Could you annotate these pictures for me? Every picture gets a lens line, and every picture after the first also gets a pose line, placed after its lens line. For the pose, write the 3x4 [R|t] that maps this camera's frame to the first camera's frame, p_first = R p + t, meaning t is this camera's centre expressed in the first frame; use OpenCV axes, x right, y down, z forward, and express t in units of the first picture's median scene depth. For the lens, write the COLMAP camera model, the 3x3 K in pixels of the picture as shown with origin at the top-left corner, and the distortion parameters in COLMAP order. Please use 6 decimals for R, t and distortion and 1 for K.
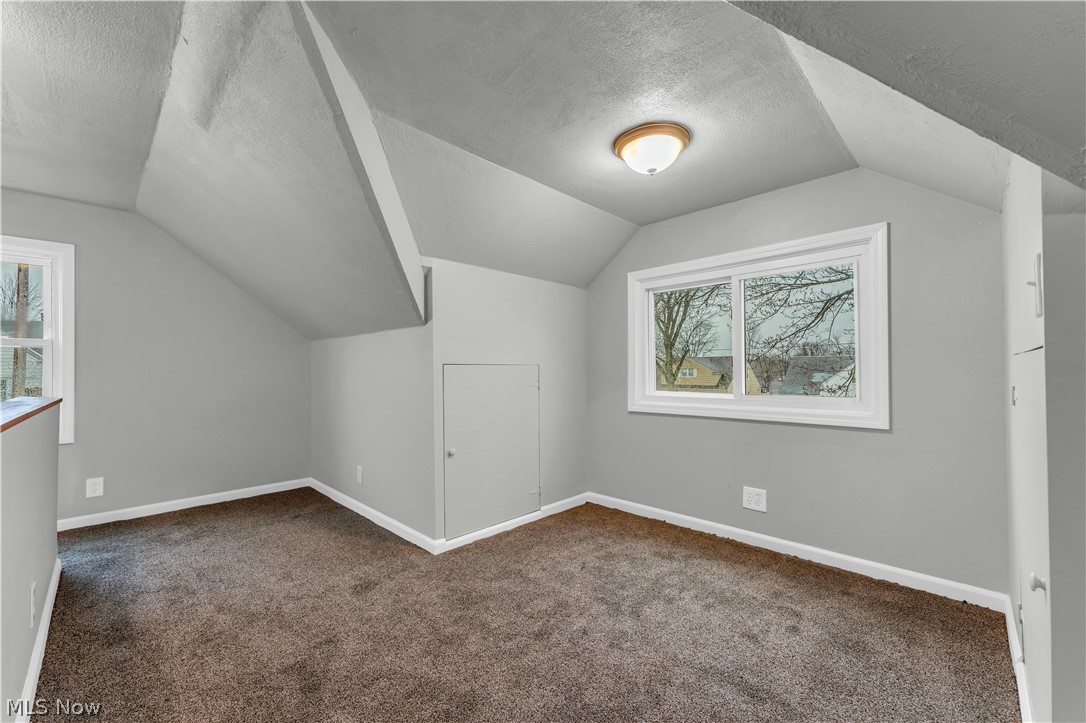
lens RADIAL K [[436.8, 0, 535.4], [0, 436.8, 367.1], [0, 0, 1]] dist [0.001368, 0.000322]
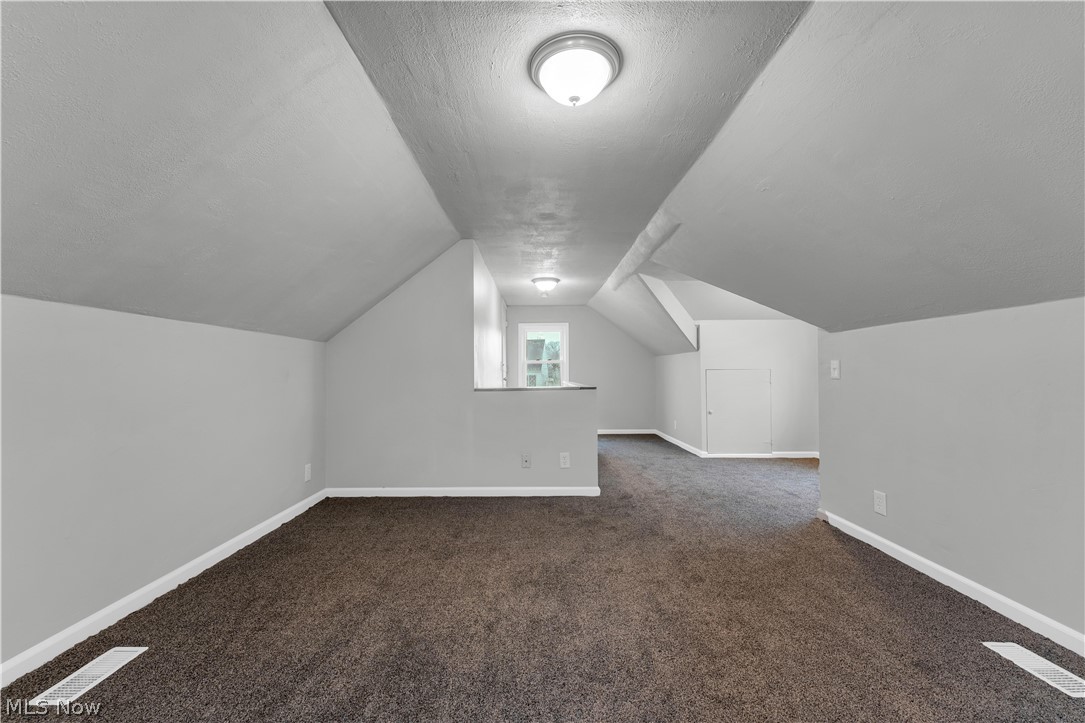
lens RADIAL K [[435.6, 0, 534.9], [0, 435.6, 365.8], [0, 0, 1]] dist [0.000214, -0.000118]
pose [[0.706664, -0.006646, -0.707518, 0.677421], [0.003759, 0.999977, -0.005639, -0.016281], [0.707540, 0.001325, 0.706672, -1.048282]]
